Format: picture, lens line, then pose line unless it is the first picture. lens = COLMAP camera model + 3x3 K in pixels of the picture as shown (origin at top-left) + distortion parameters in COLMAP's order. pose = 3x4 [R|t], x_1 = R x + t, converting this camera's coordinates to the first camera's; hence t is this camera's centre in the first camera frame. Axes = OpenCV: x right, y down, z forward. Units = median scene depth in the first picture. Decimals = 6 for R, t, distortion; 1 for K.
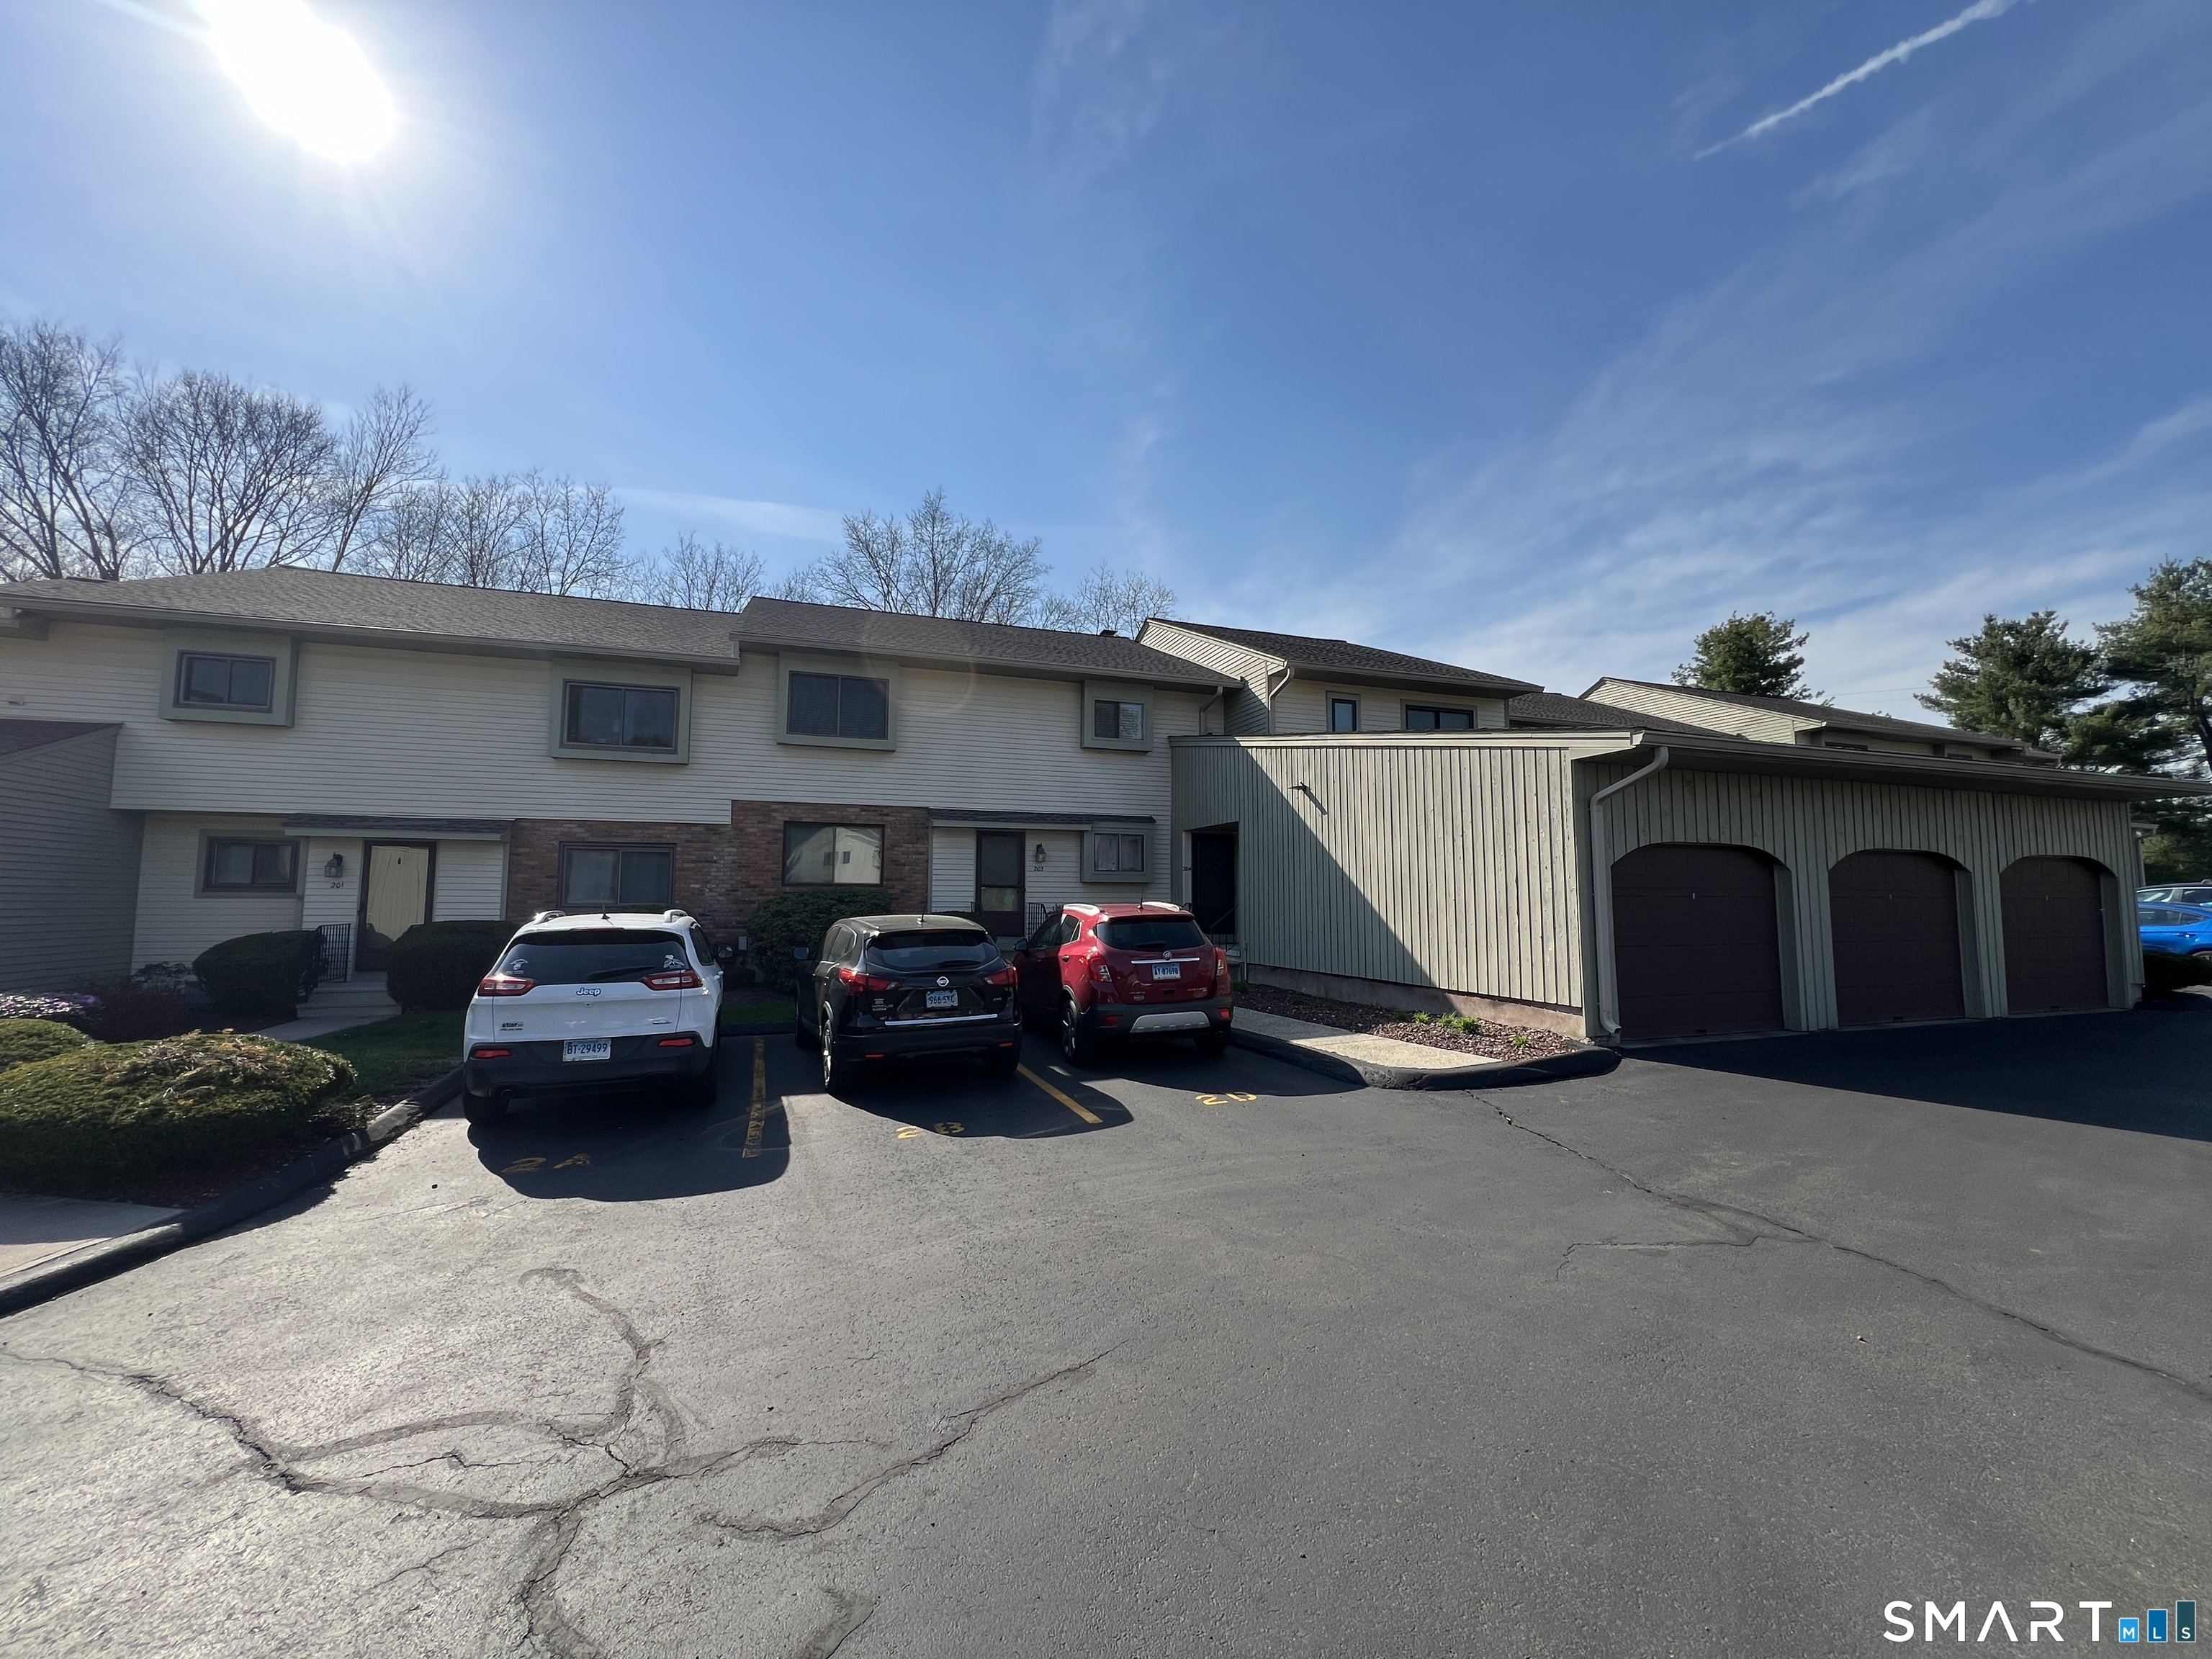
lens RADIAL K [[890.2, 0, 998.1], [0, 890.2, 826.3], [0, 0, 1]] dist [-0.000776, 0.000189]
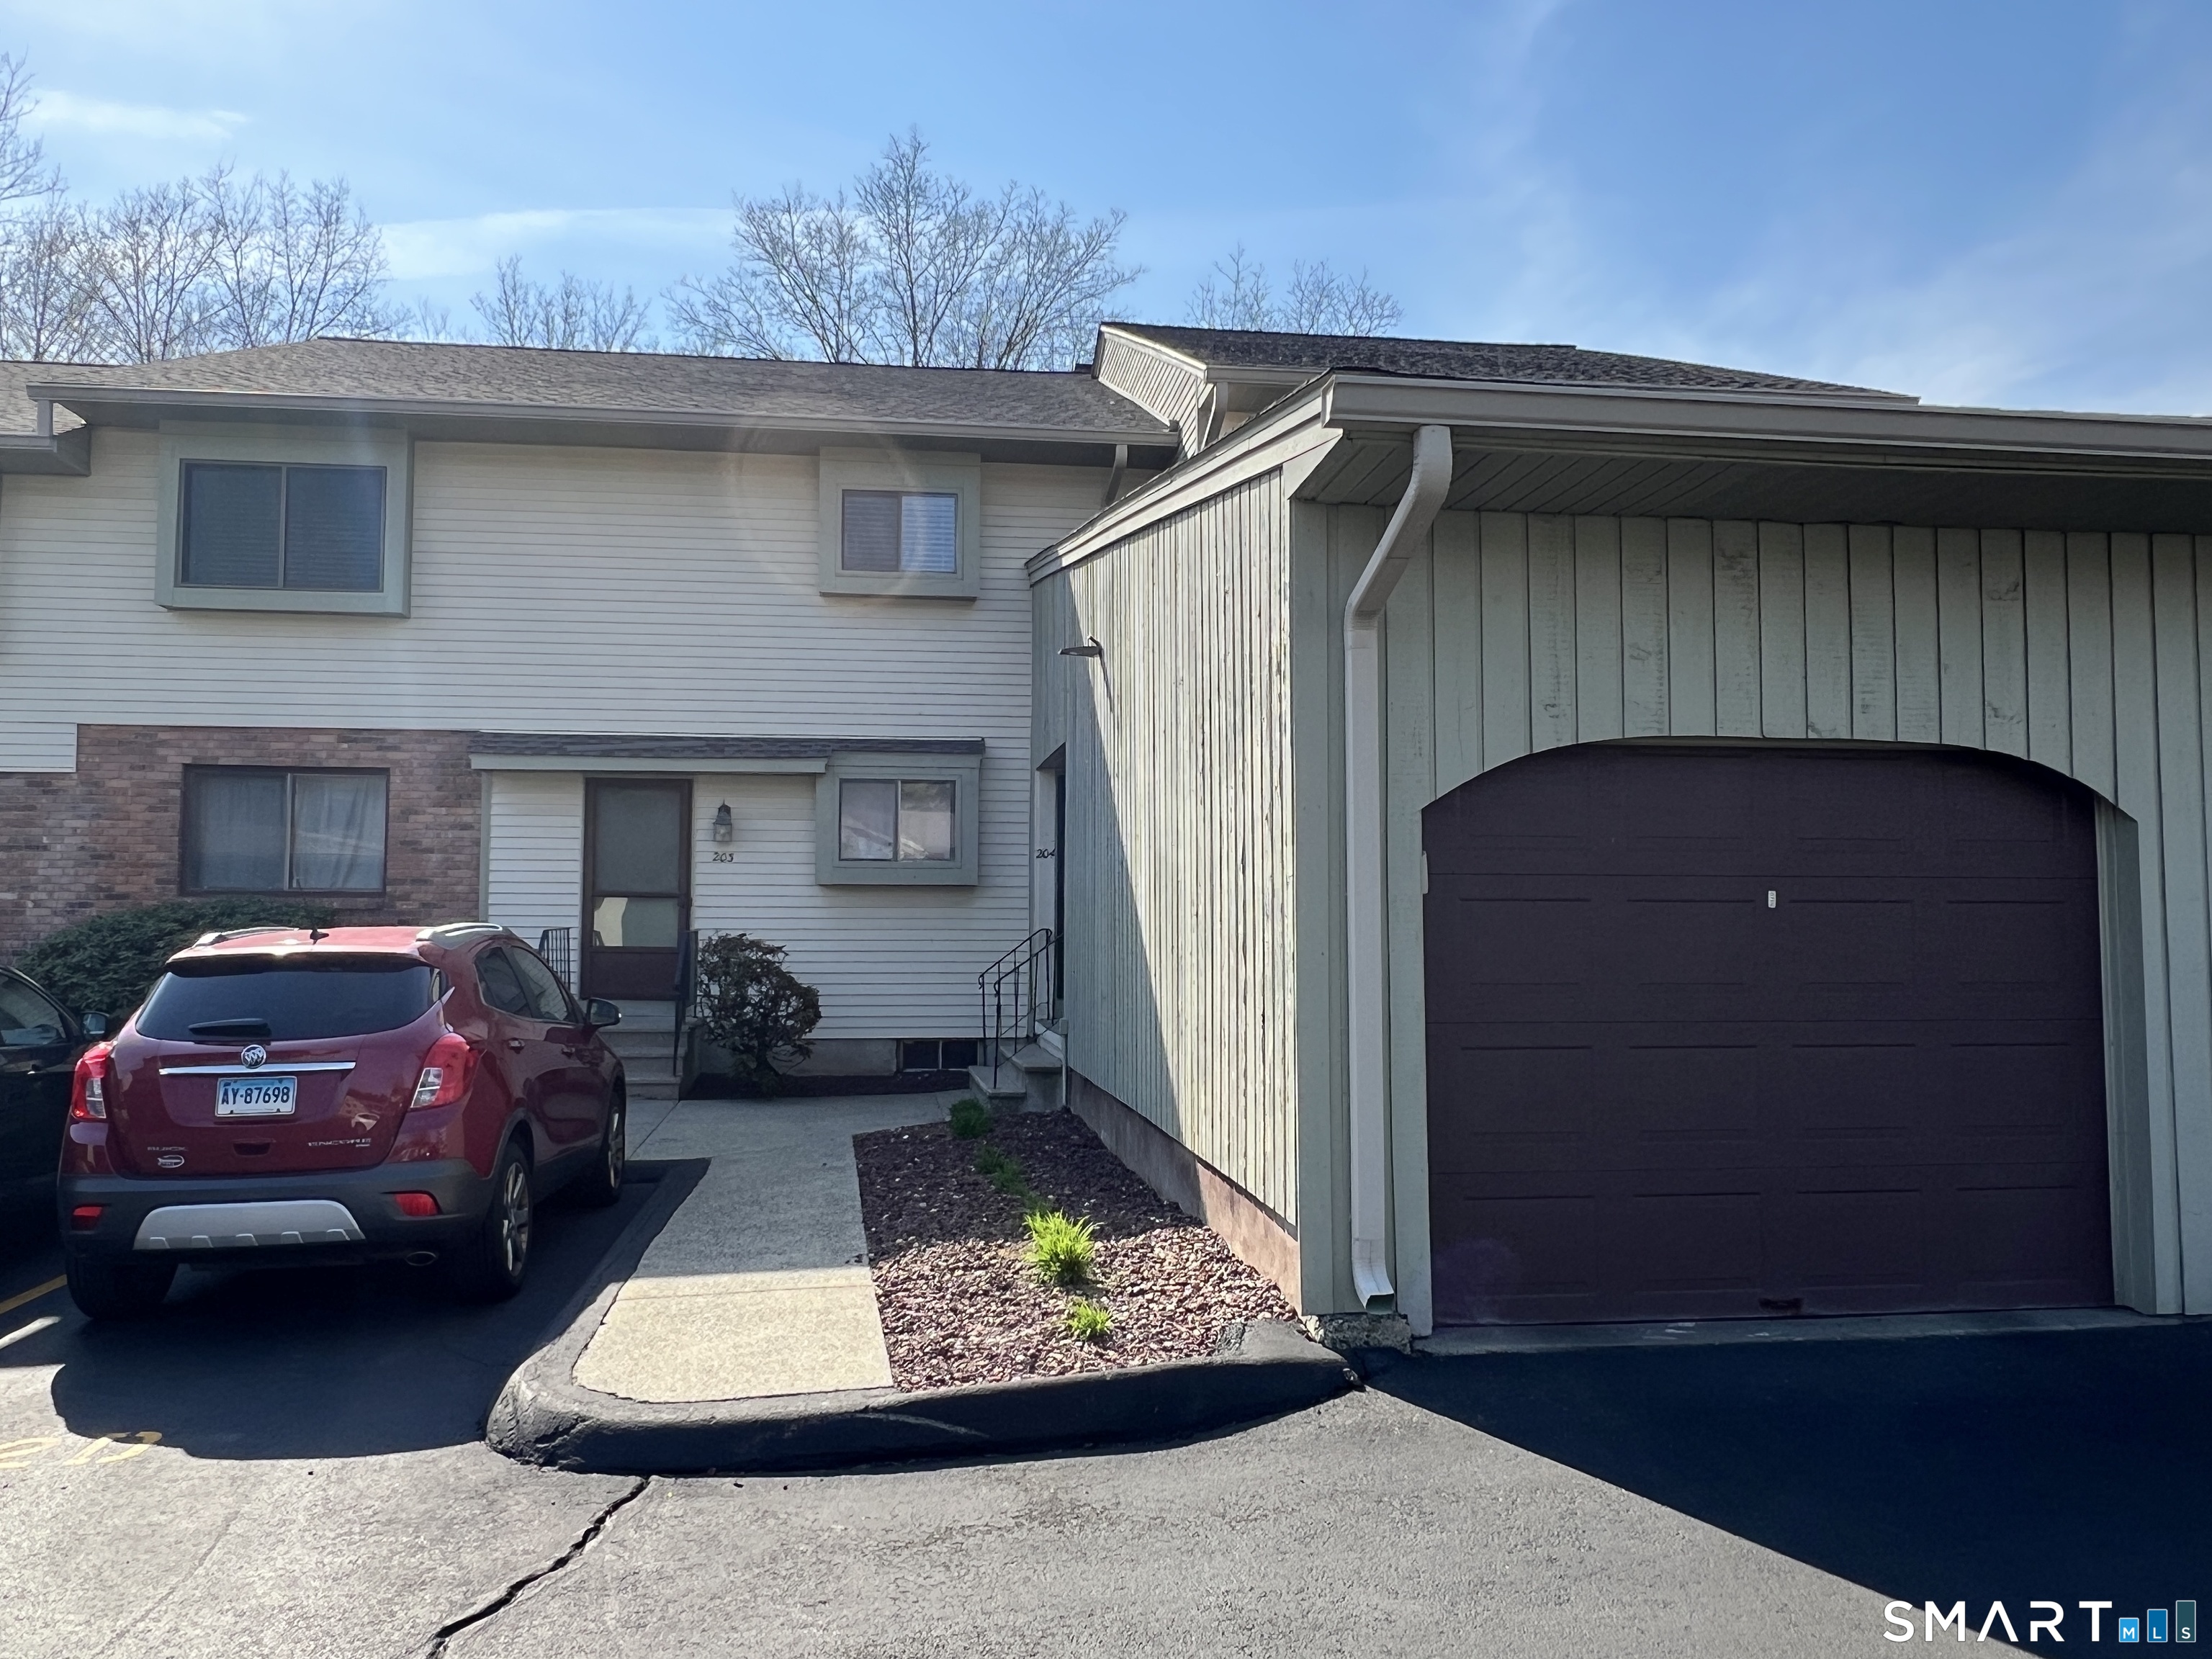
lens RADIAL K [[1565.4, 0, 1106.0], [0, 1565.4, 829.5], [0, 0, 1]] dist [0.002838, -0.005992]
pose [[0.979041, -0.014737, -0.203132, 0.400099], [0.018352, 0.999705, 0.015922, 0.023458], [0.202837, -0.019316, 0.979022, 0.228324]]
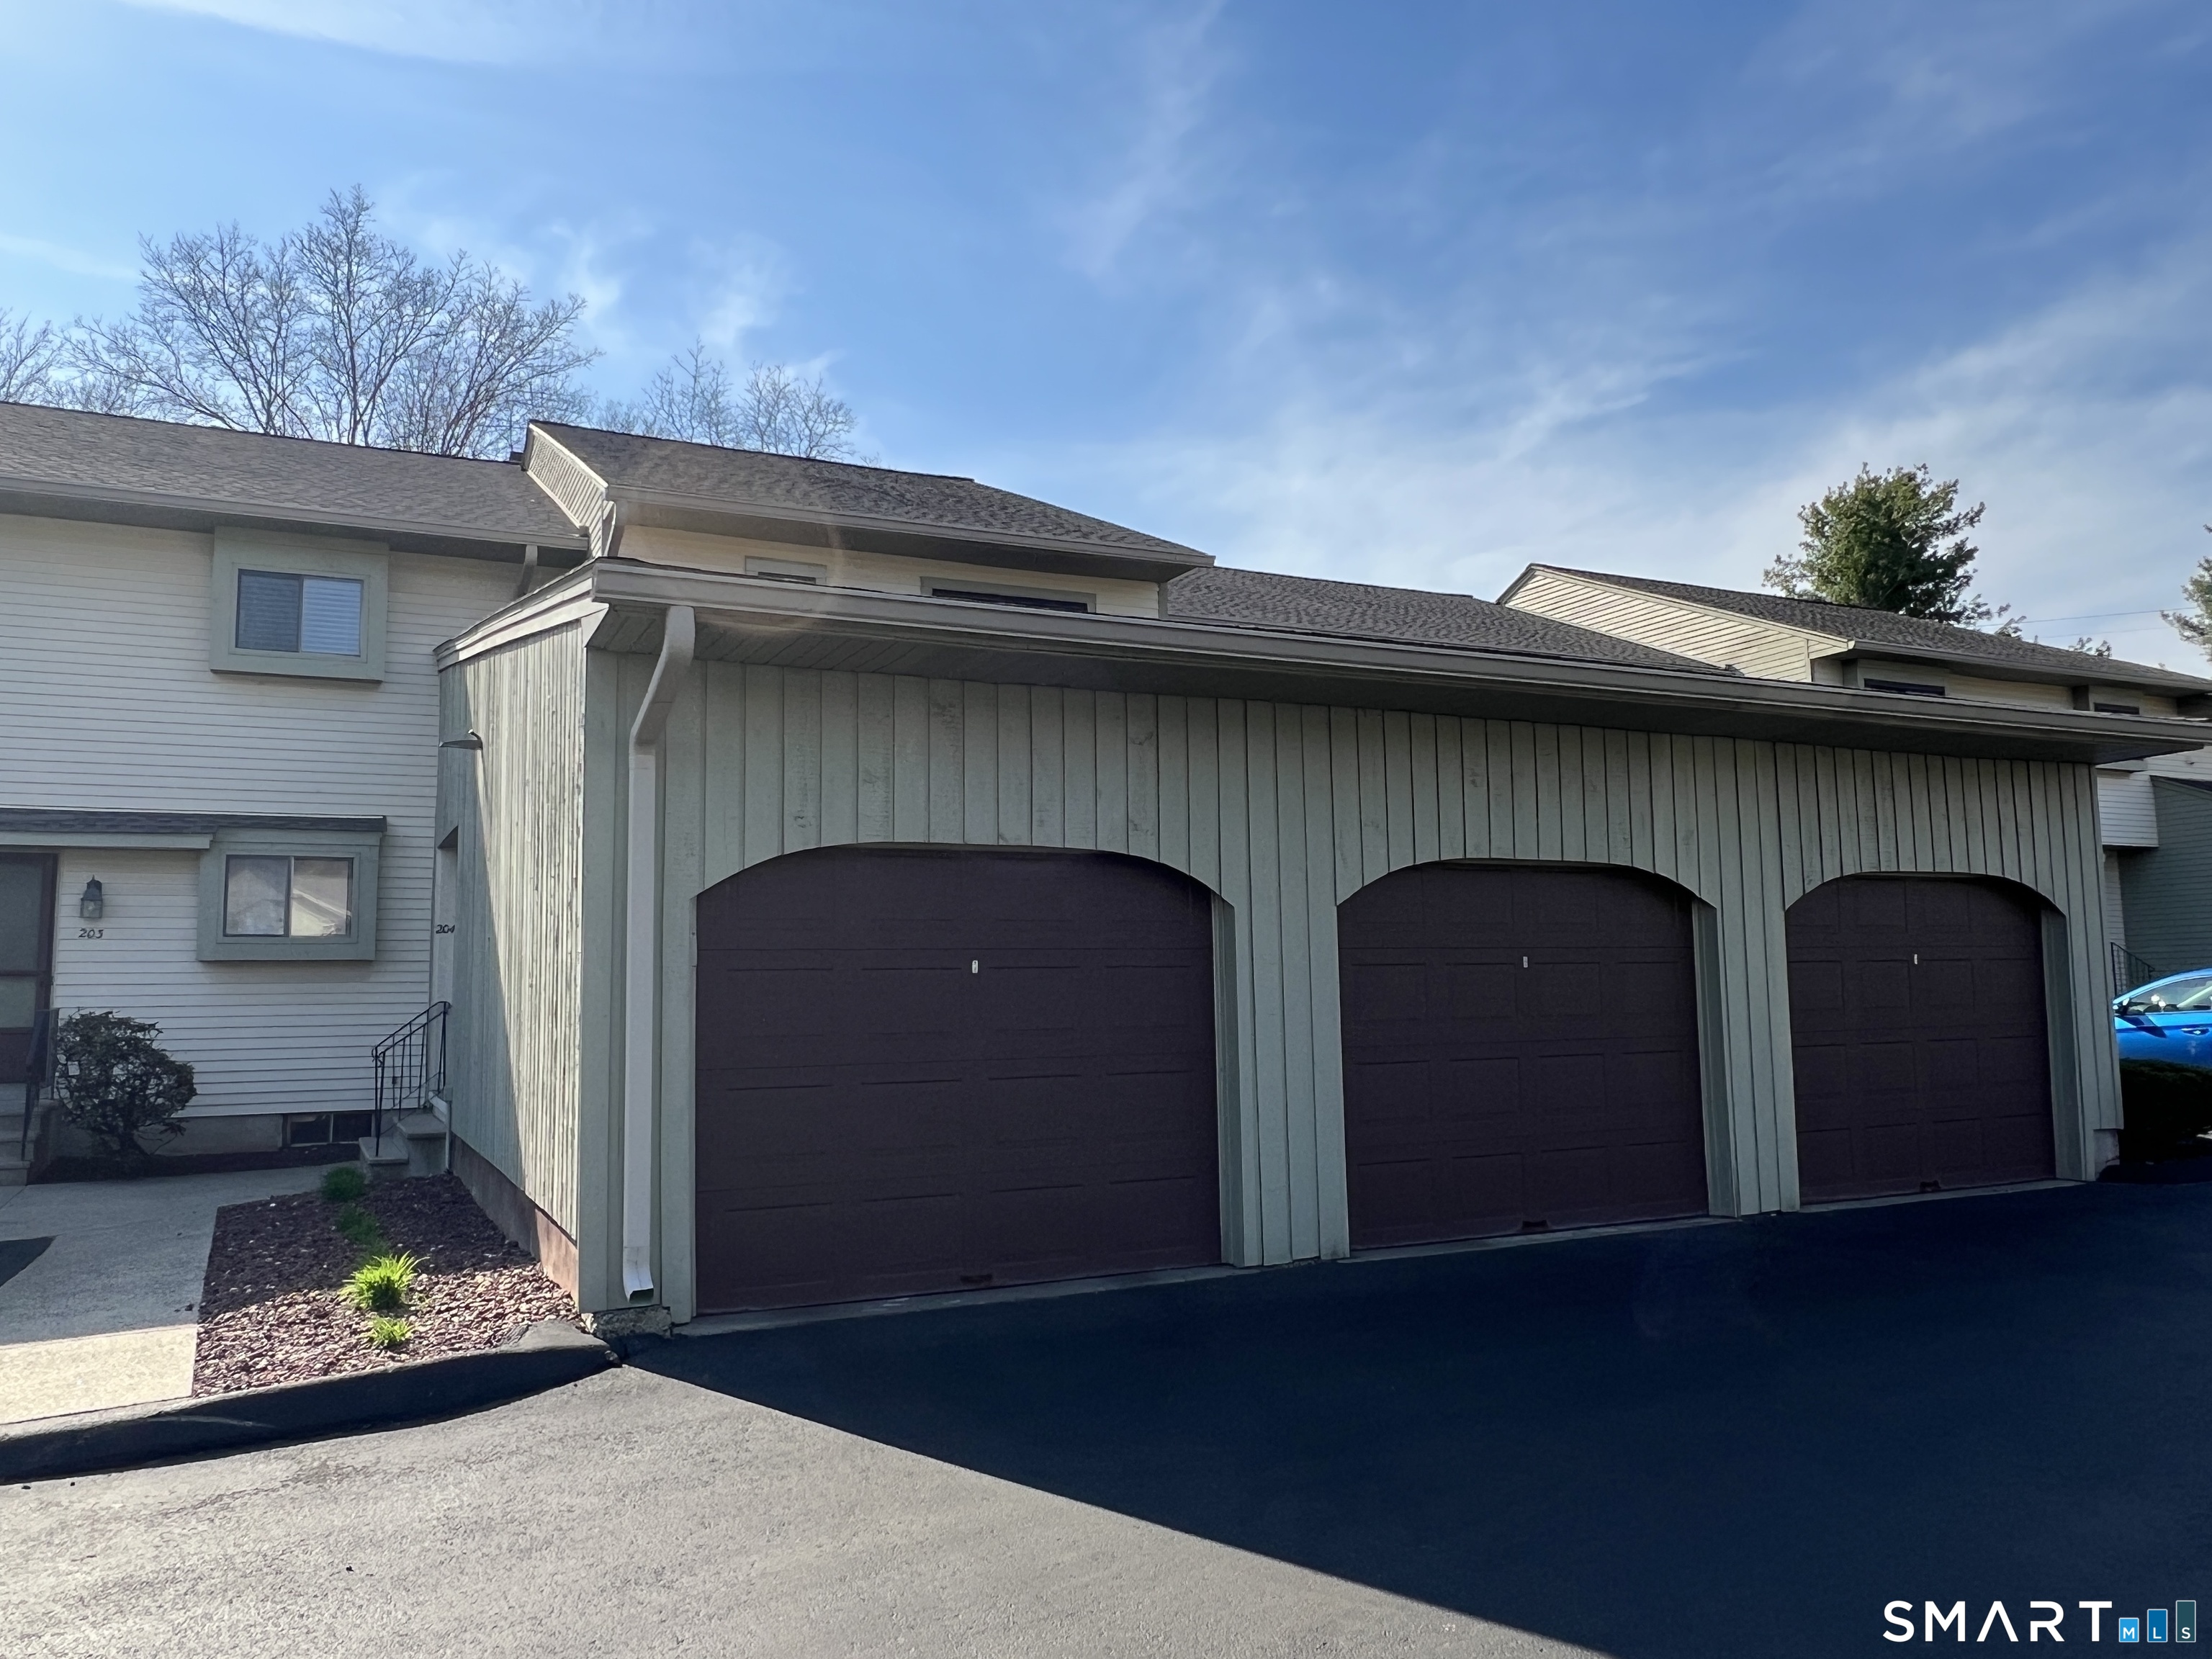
lens RADIAL K [[1565.4, 0, 1106.0], [0, 1565.4, 829.5], [0, 0, 1]] dist [0.002838, -0.005992]
pose [[0.993967, -0.006834, 0.109464, 0.464350], [0.009481, 0.999675, -0.023680, 0.018087], [-0.109267, 0.024575, 0.993709, 0.138234]]
